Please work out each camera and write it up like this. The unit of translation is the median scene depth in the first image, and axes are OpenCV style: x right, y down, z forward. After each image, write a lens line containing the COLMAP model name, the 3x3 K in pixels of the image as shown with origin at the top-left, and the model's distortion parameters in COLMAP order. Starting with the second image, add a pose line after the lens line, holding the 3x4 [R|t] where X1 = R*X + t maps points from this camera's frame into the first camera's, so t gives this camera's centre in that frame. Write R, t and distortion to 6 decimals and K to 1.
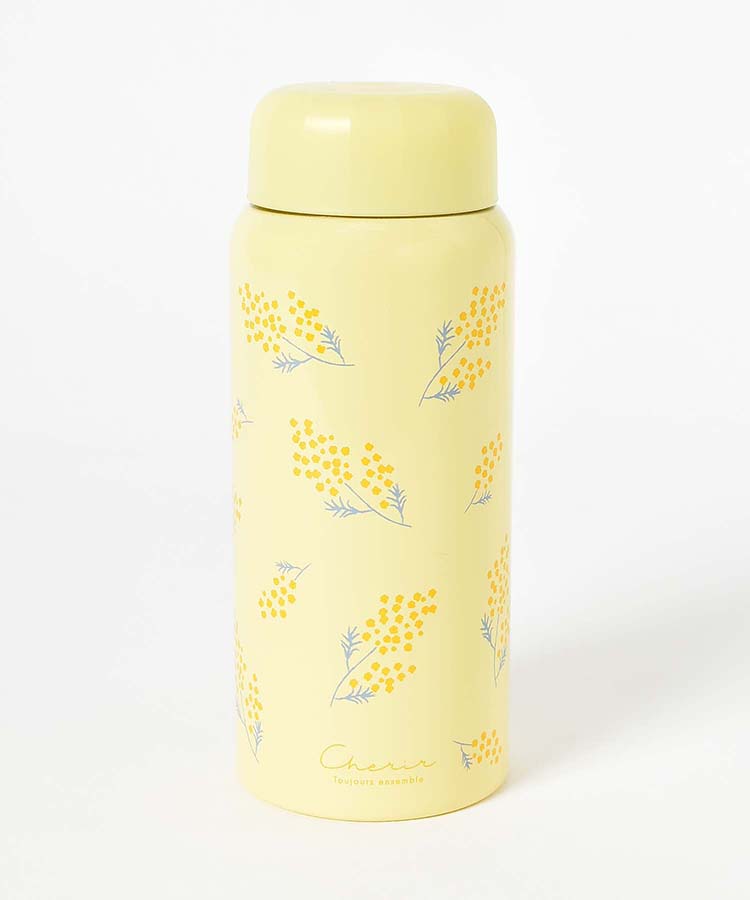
lens RADIAL K [[1706.8, 0, 373.8], [0, 1706.8, 446.7], [0, 0, 1]] dist [-0.022730, 0.000000]
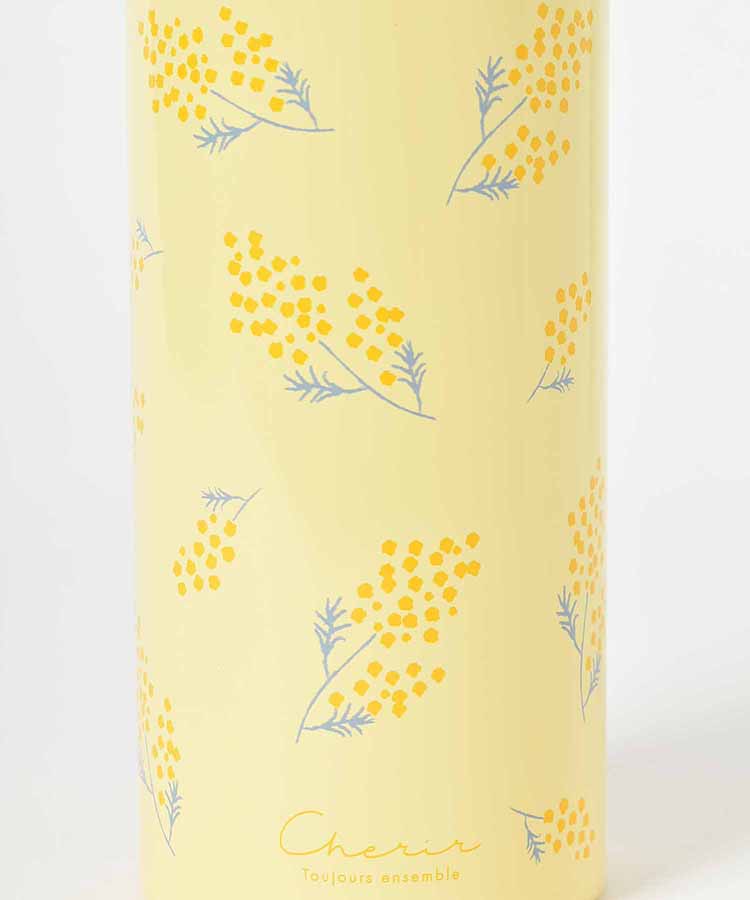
lens RADIAL K [[2329.0, 0, 375.4], [0, 2329.0, 449.9], [0, 0, 1]] dist [-0.011707, 0.000000]
pose [[0.999959, -0.005127, -0.007501, 0.007546], [0.004527, 0.996944, -0.077991, 0.116725], [0.007878, 0.077954, 0.996926, 0.215769]]
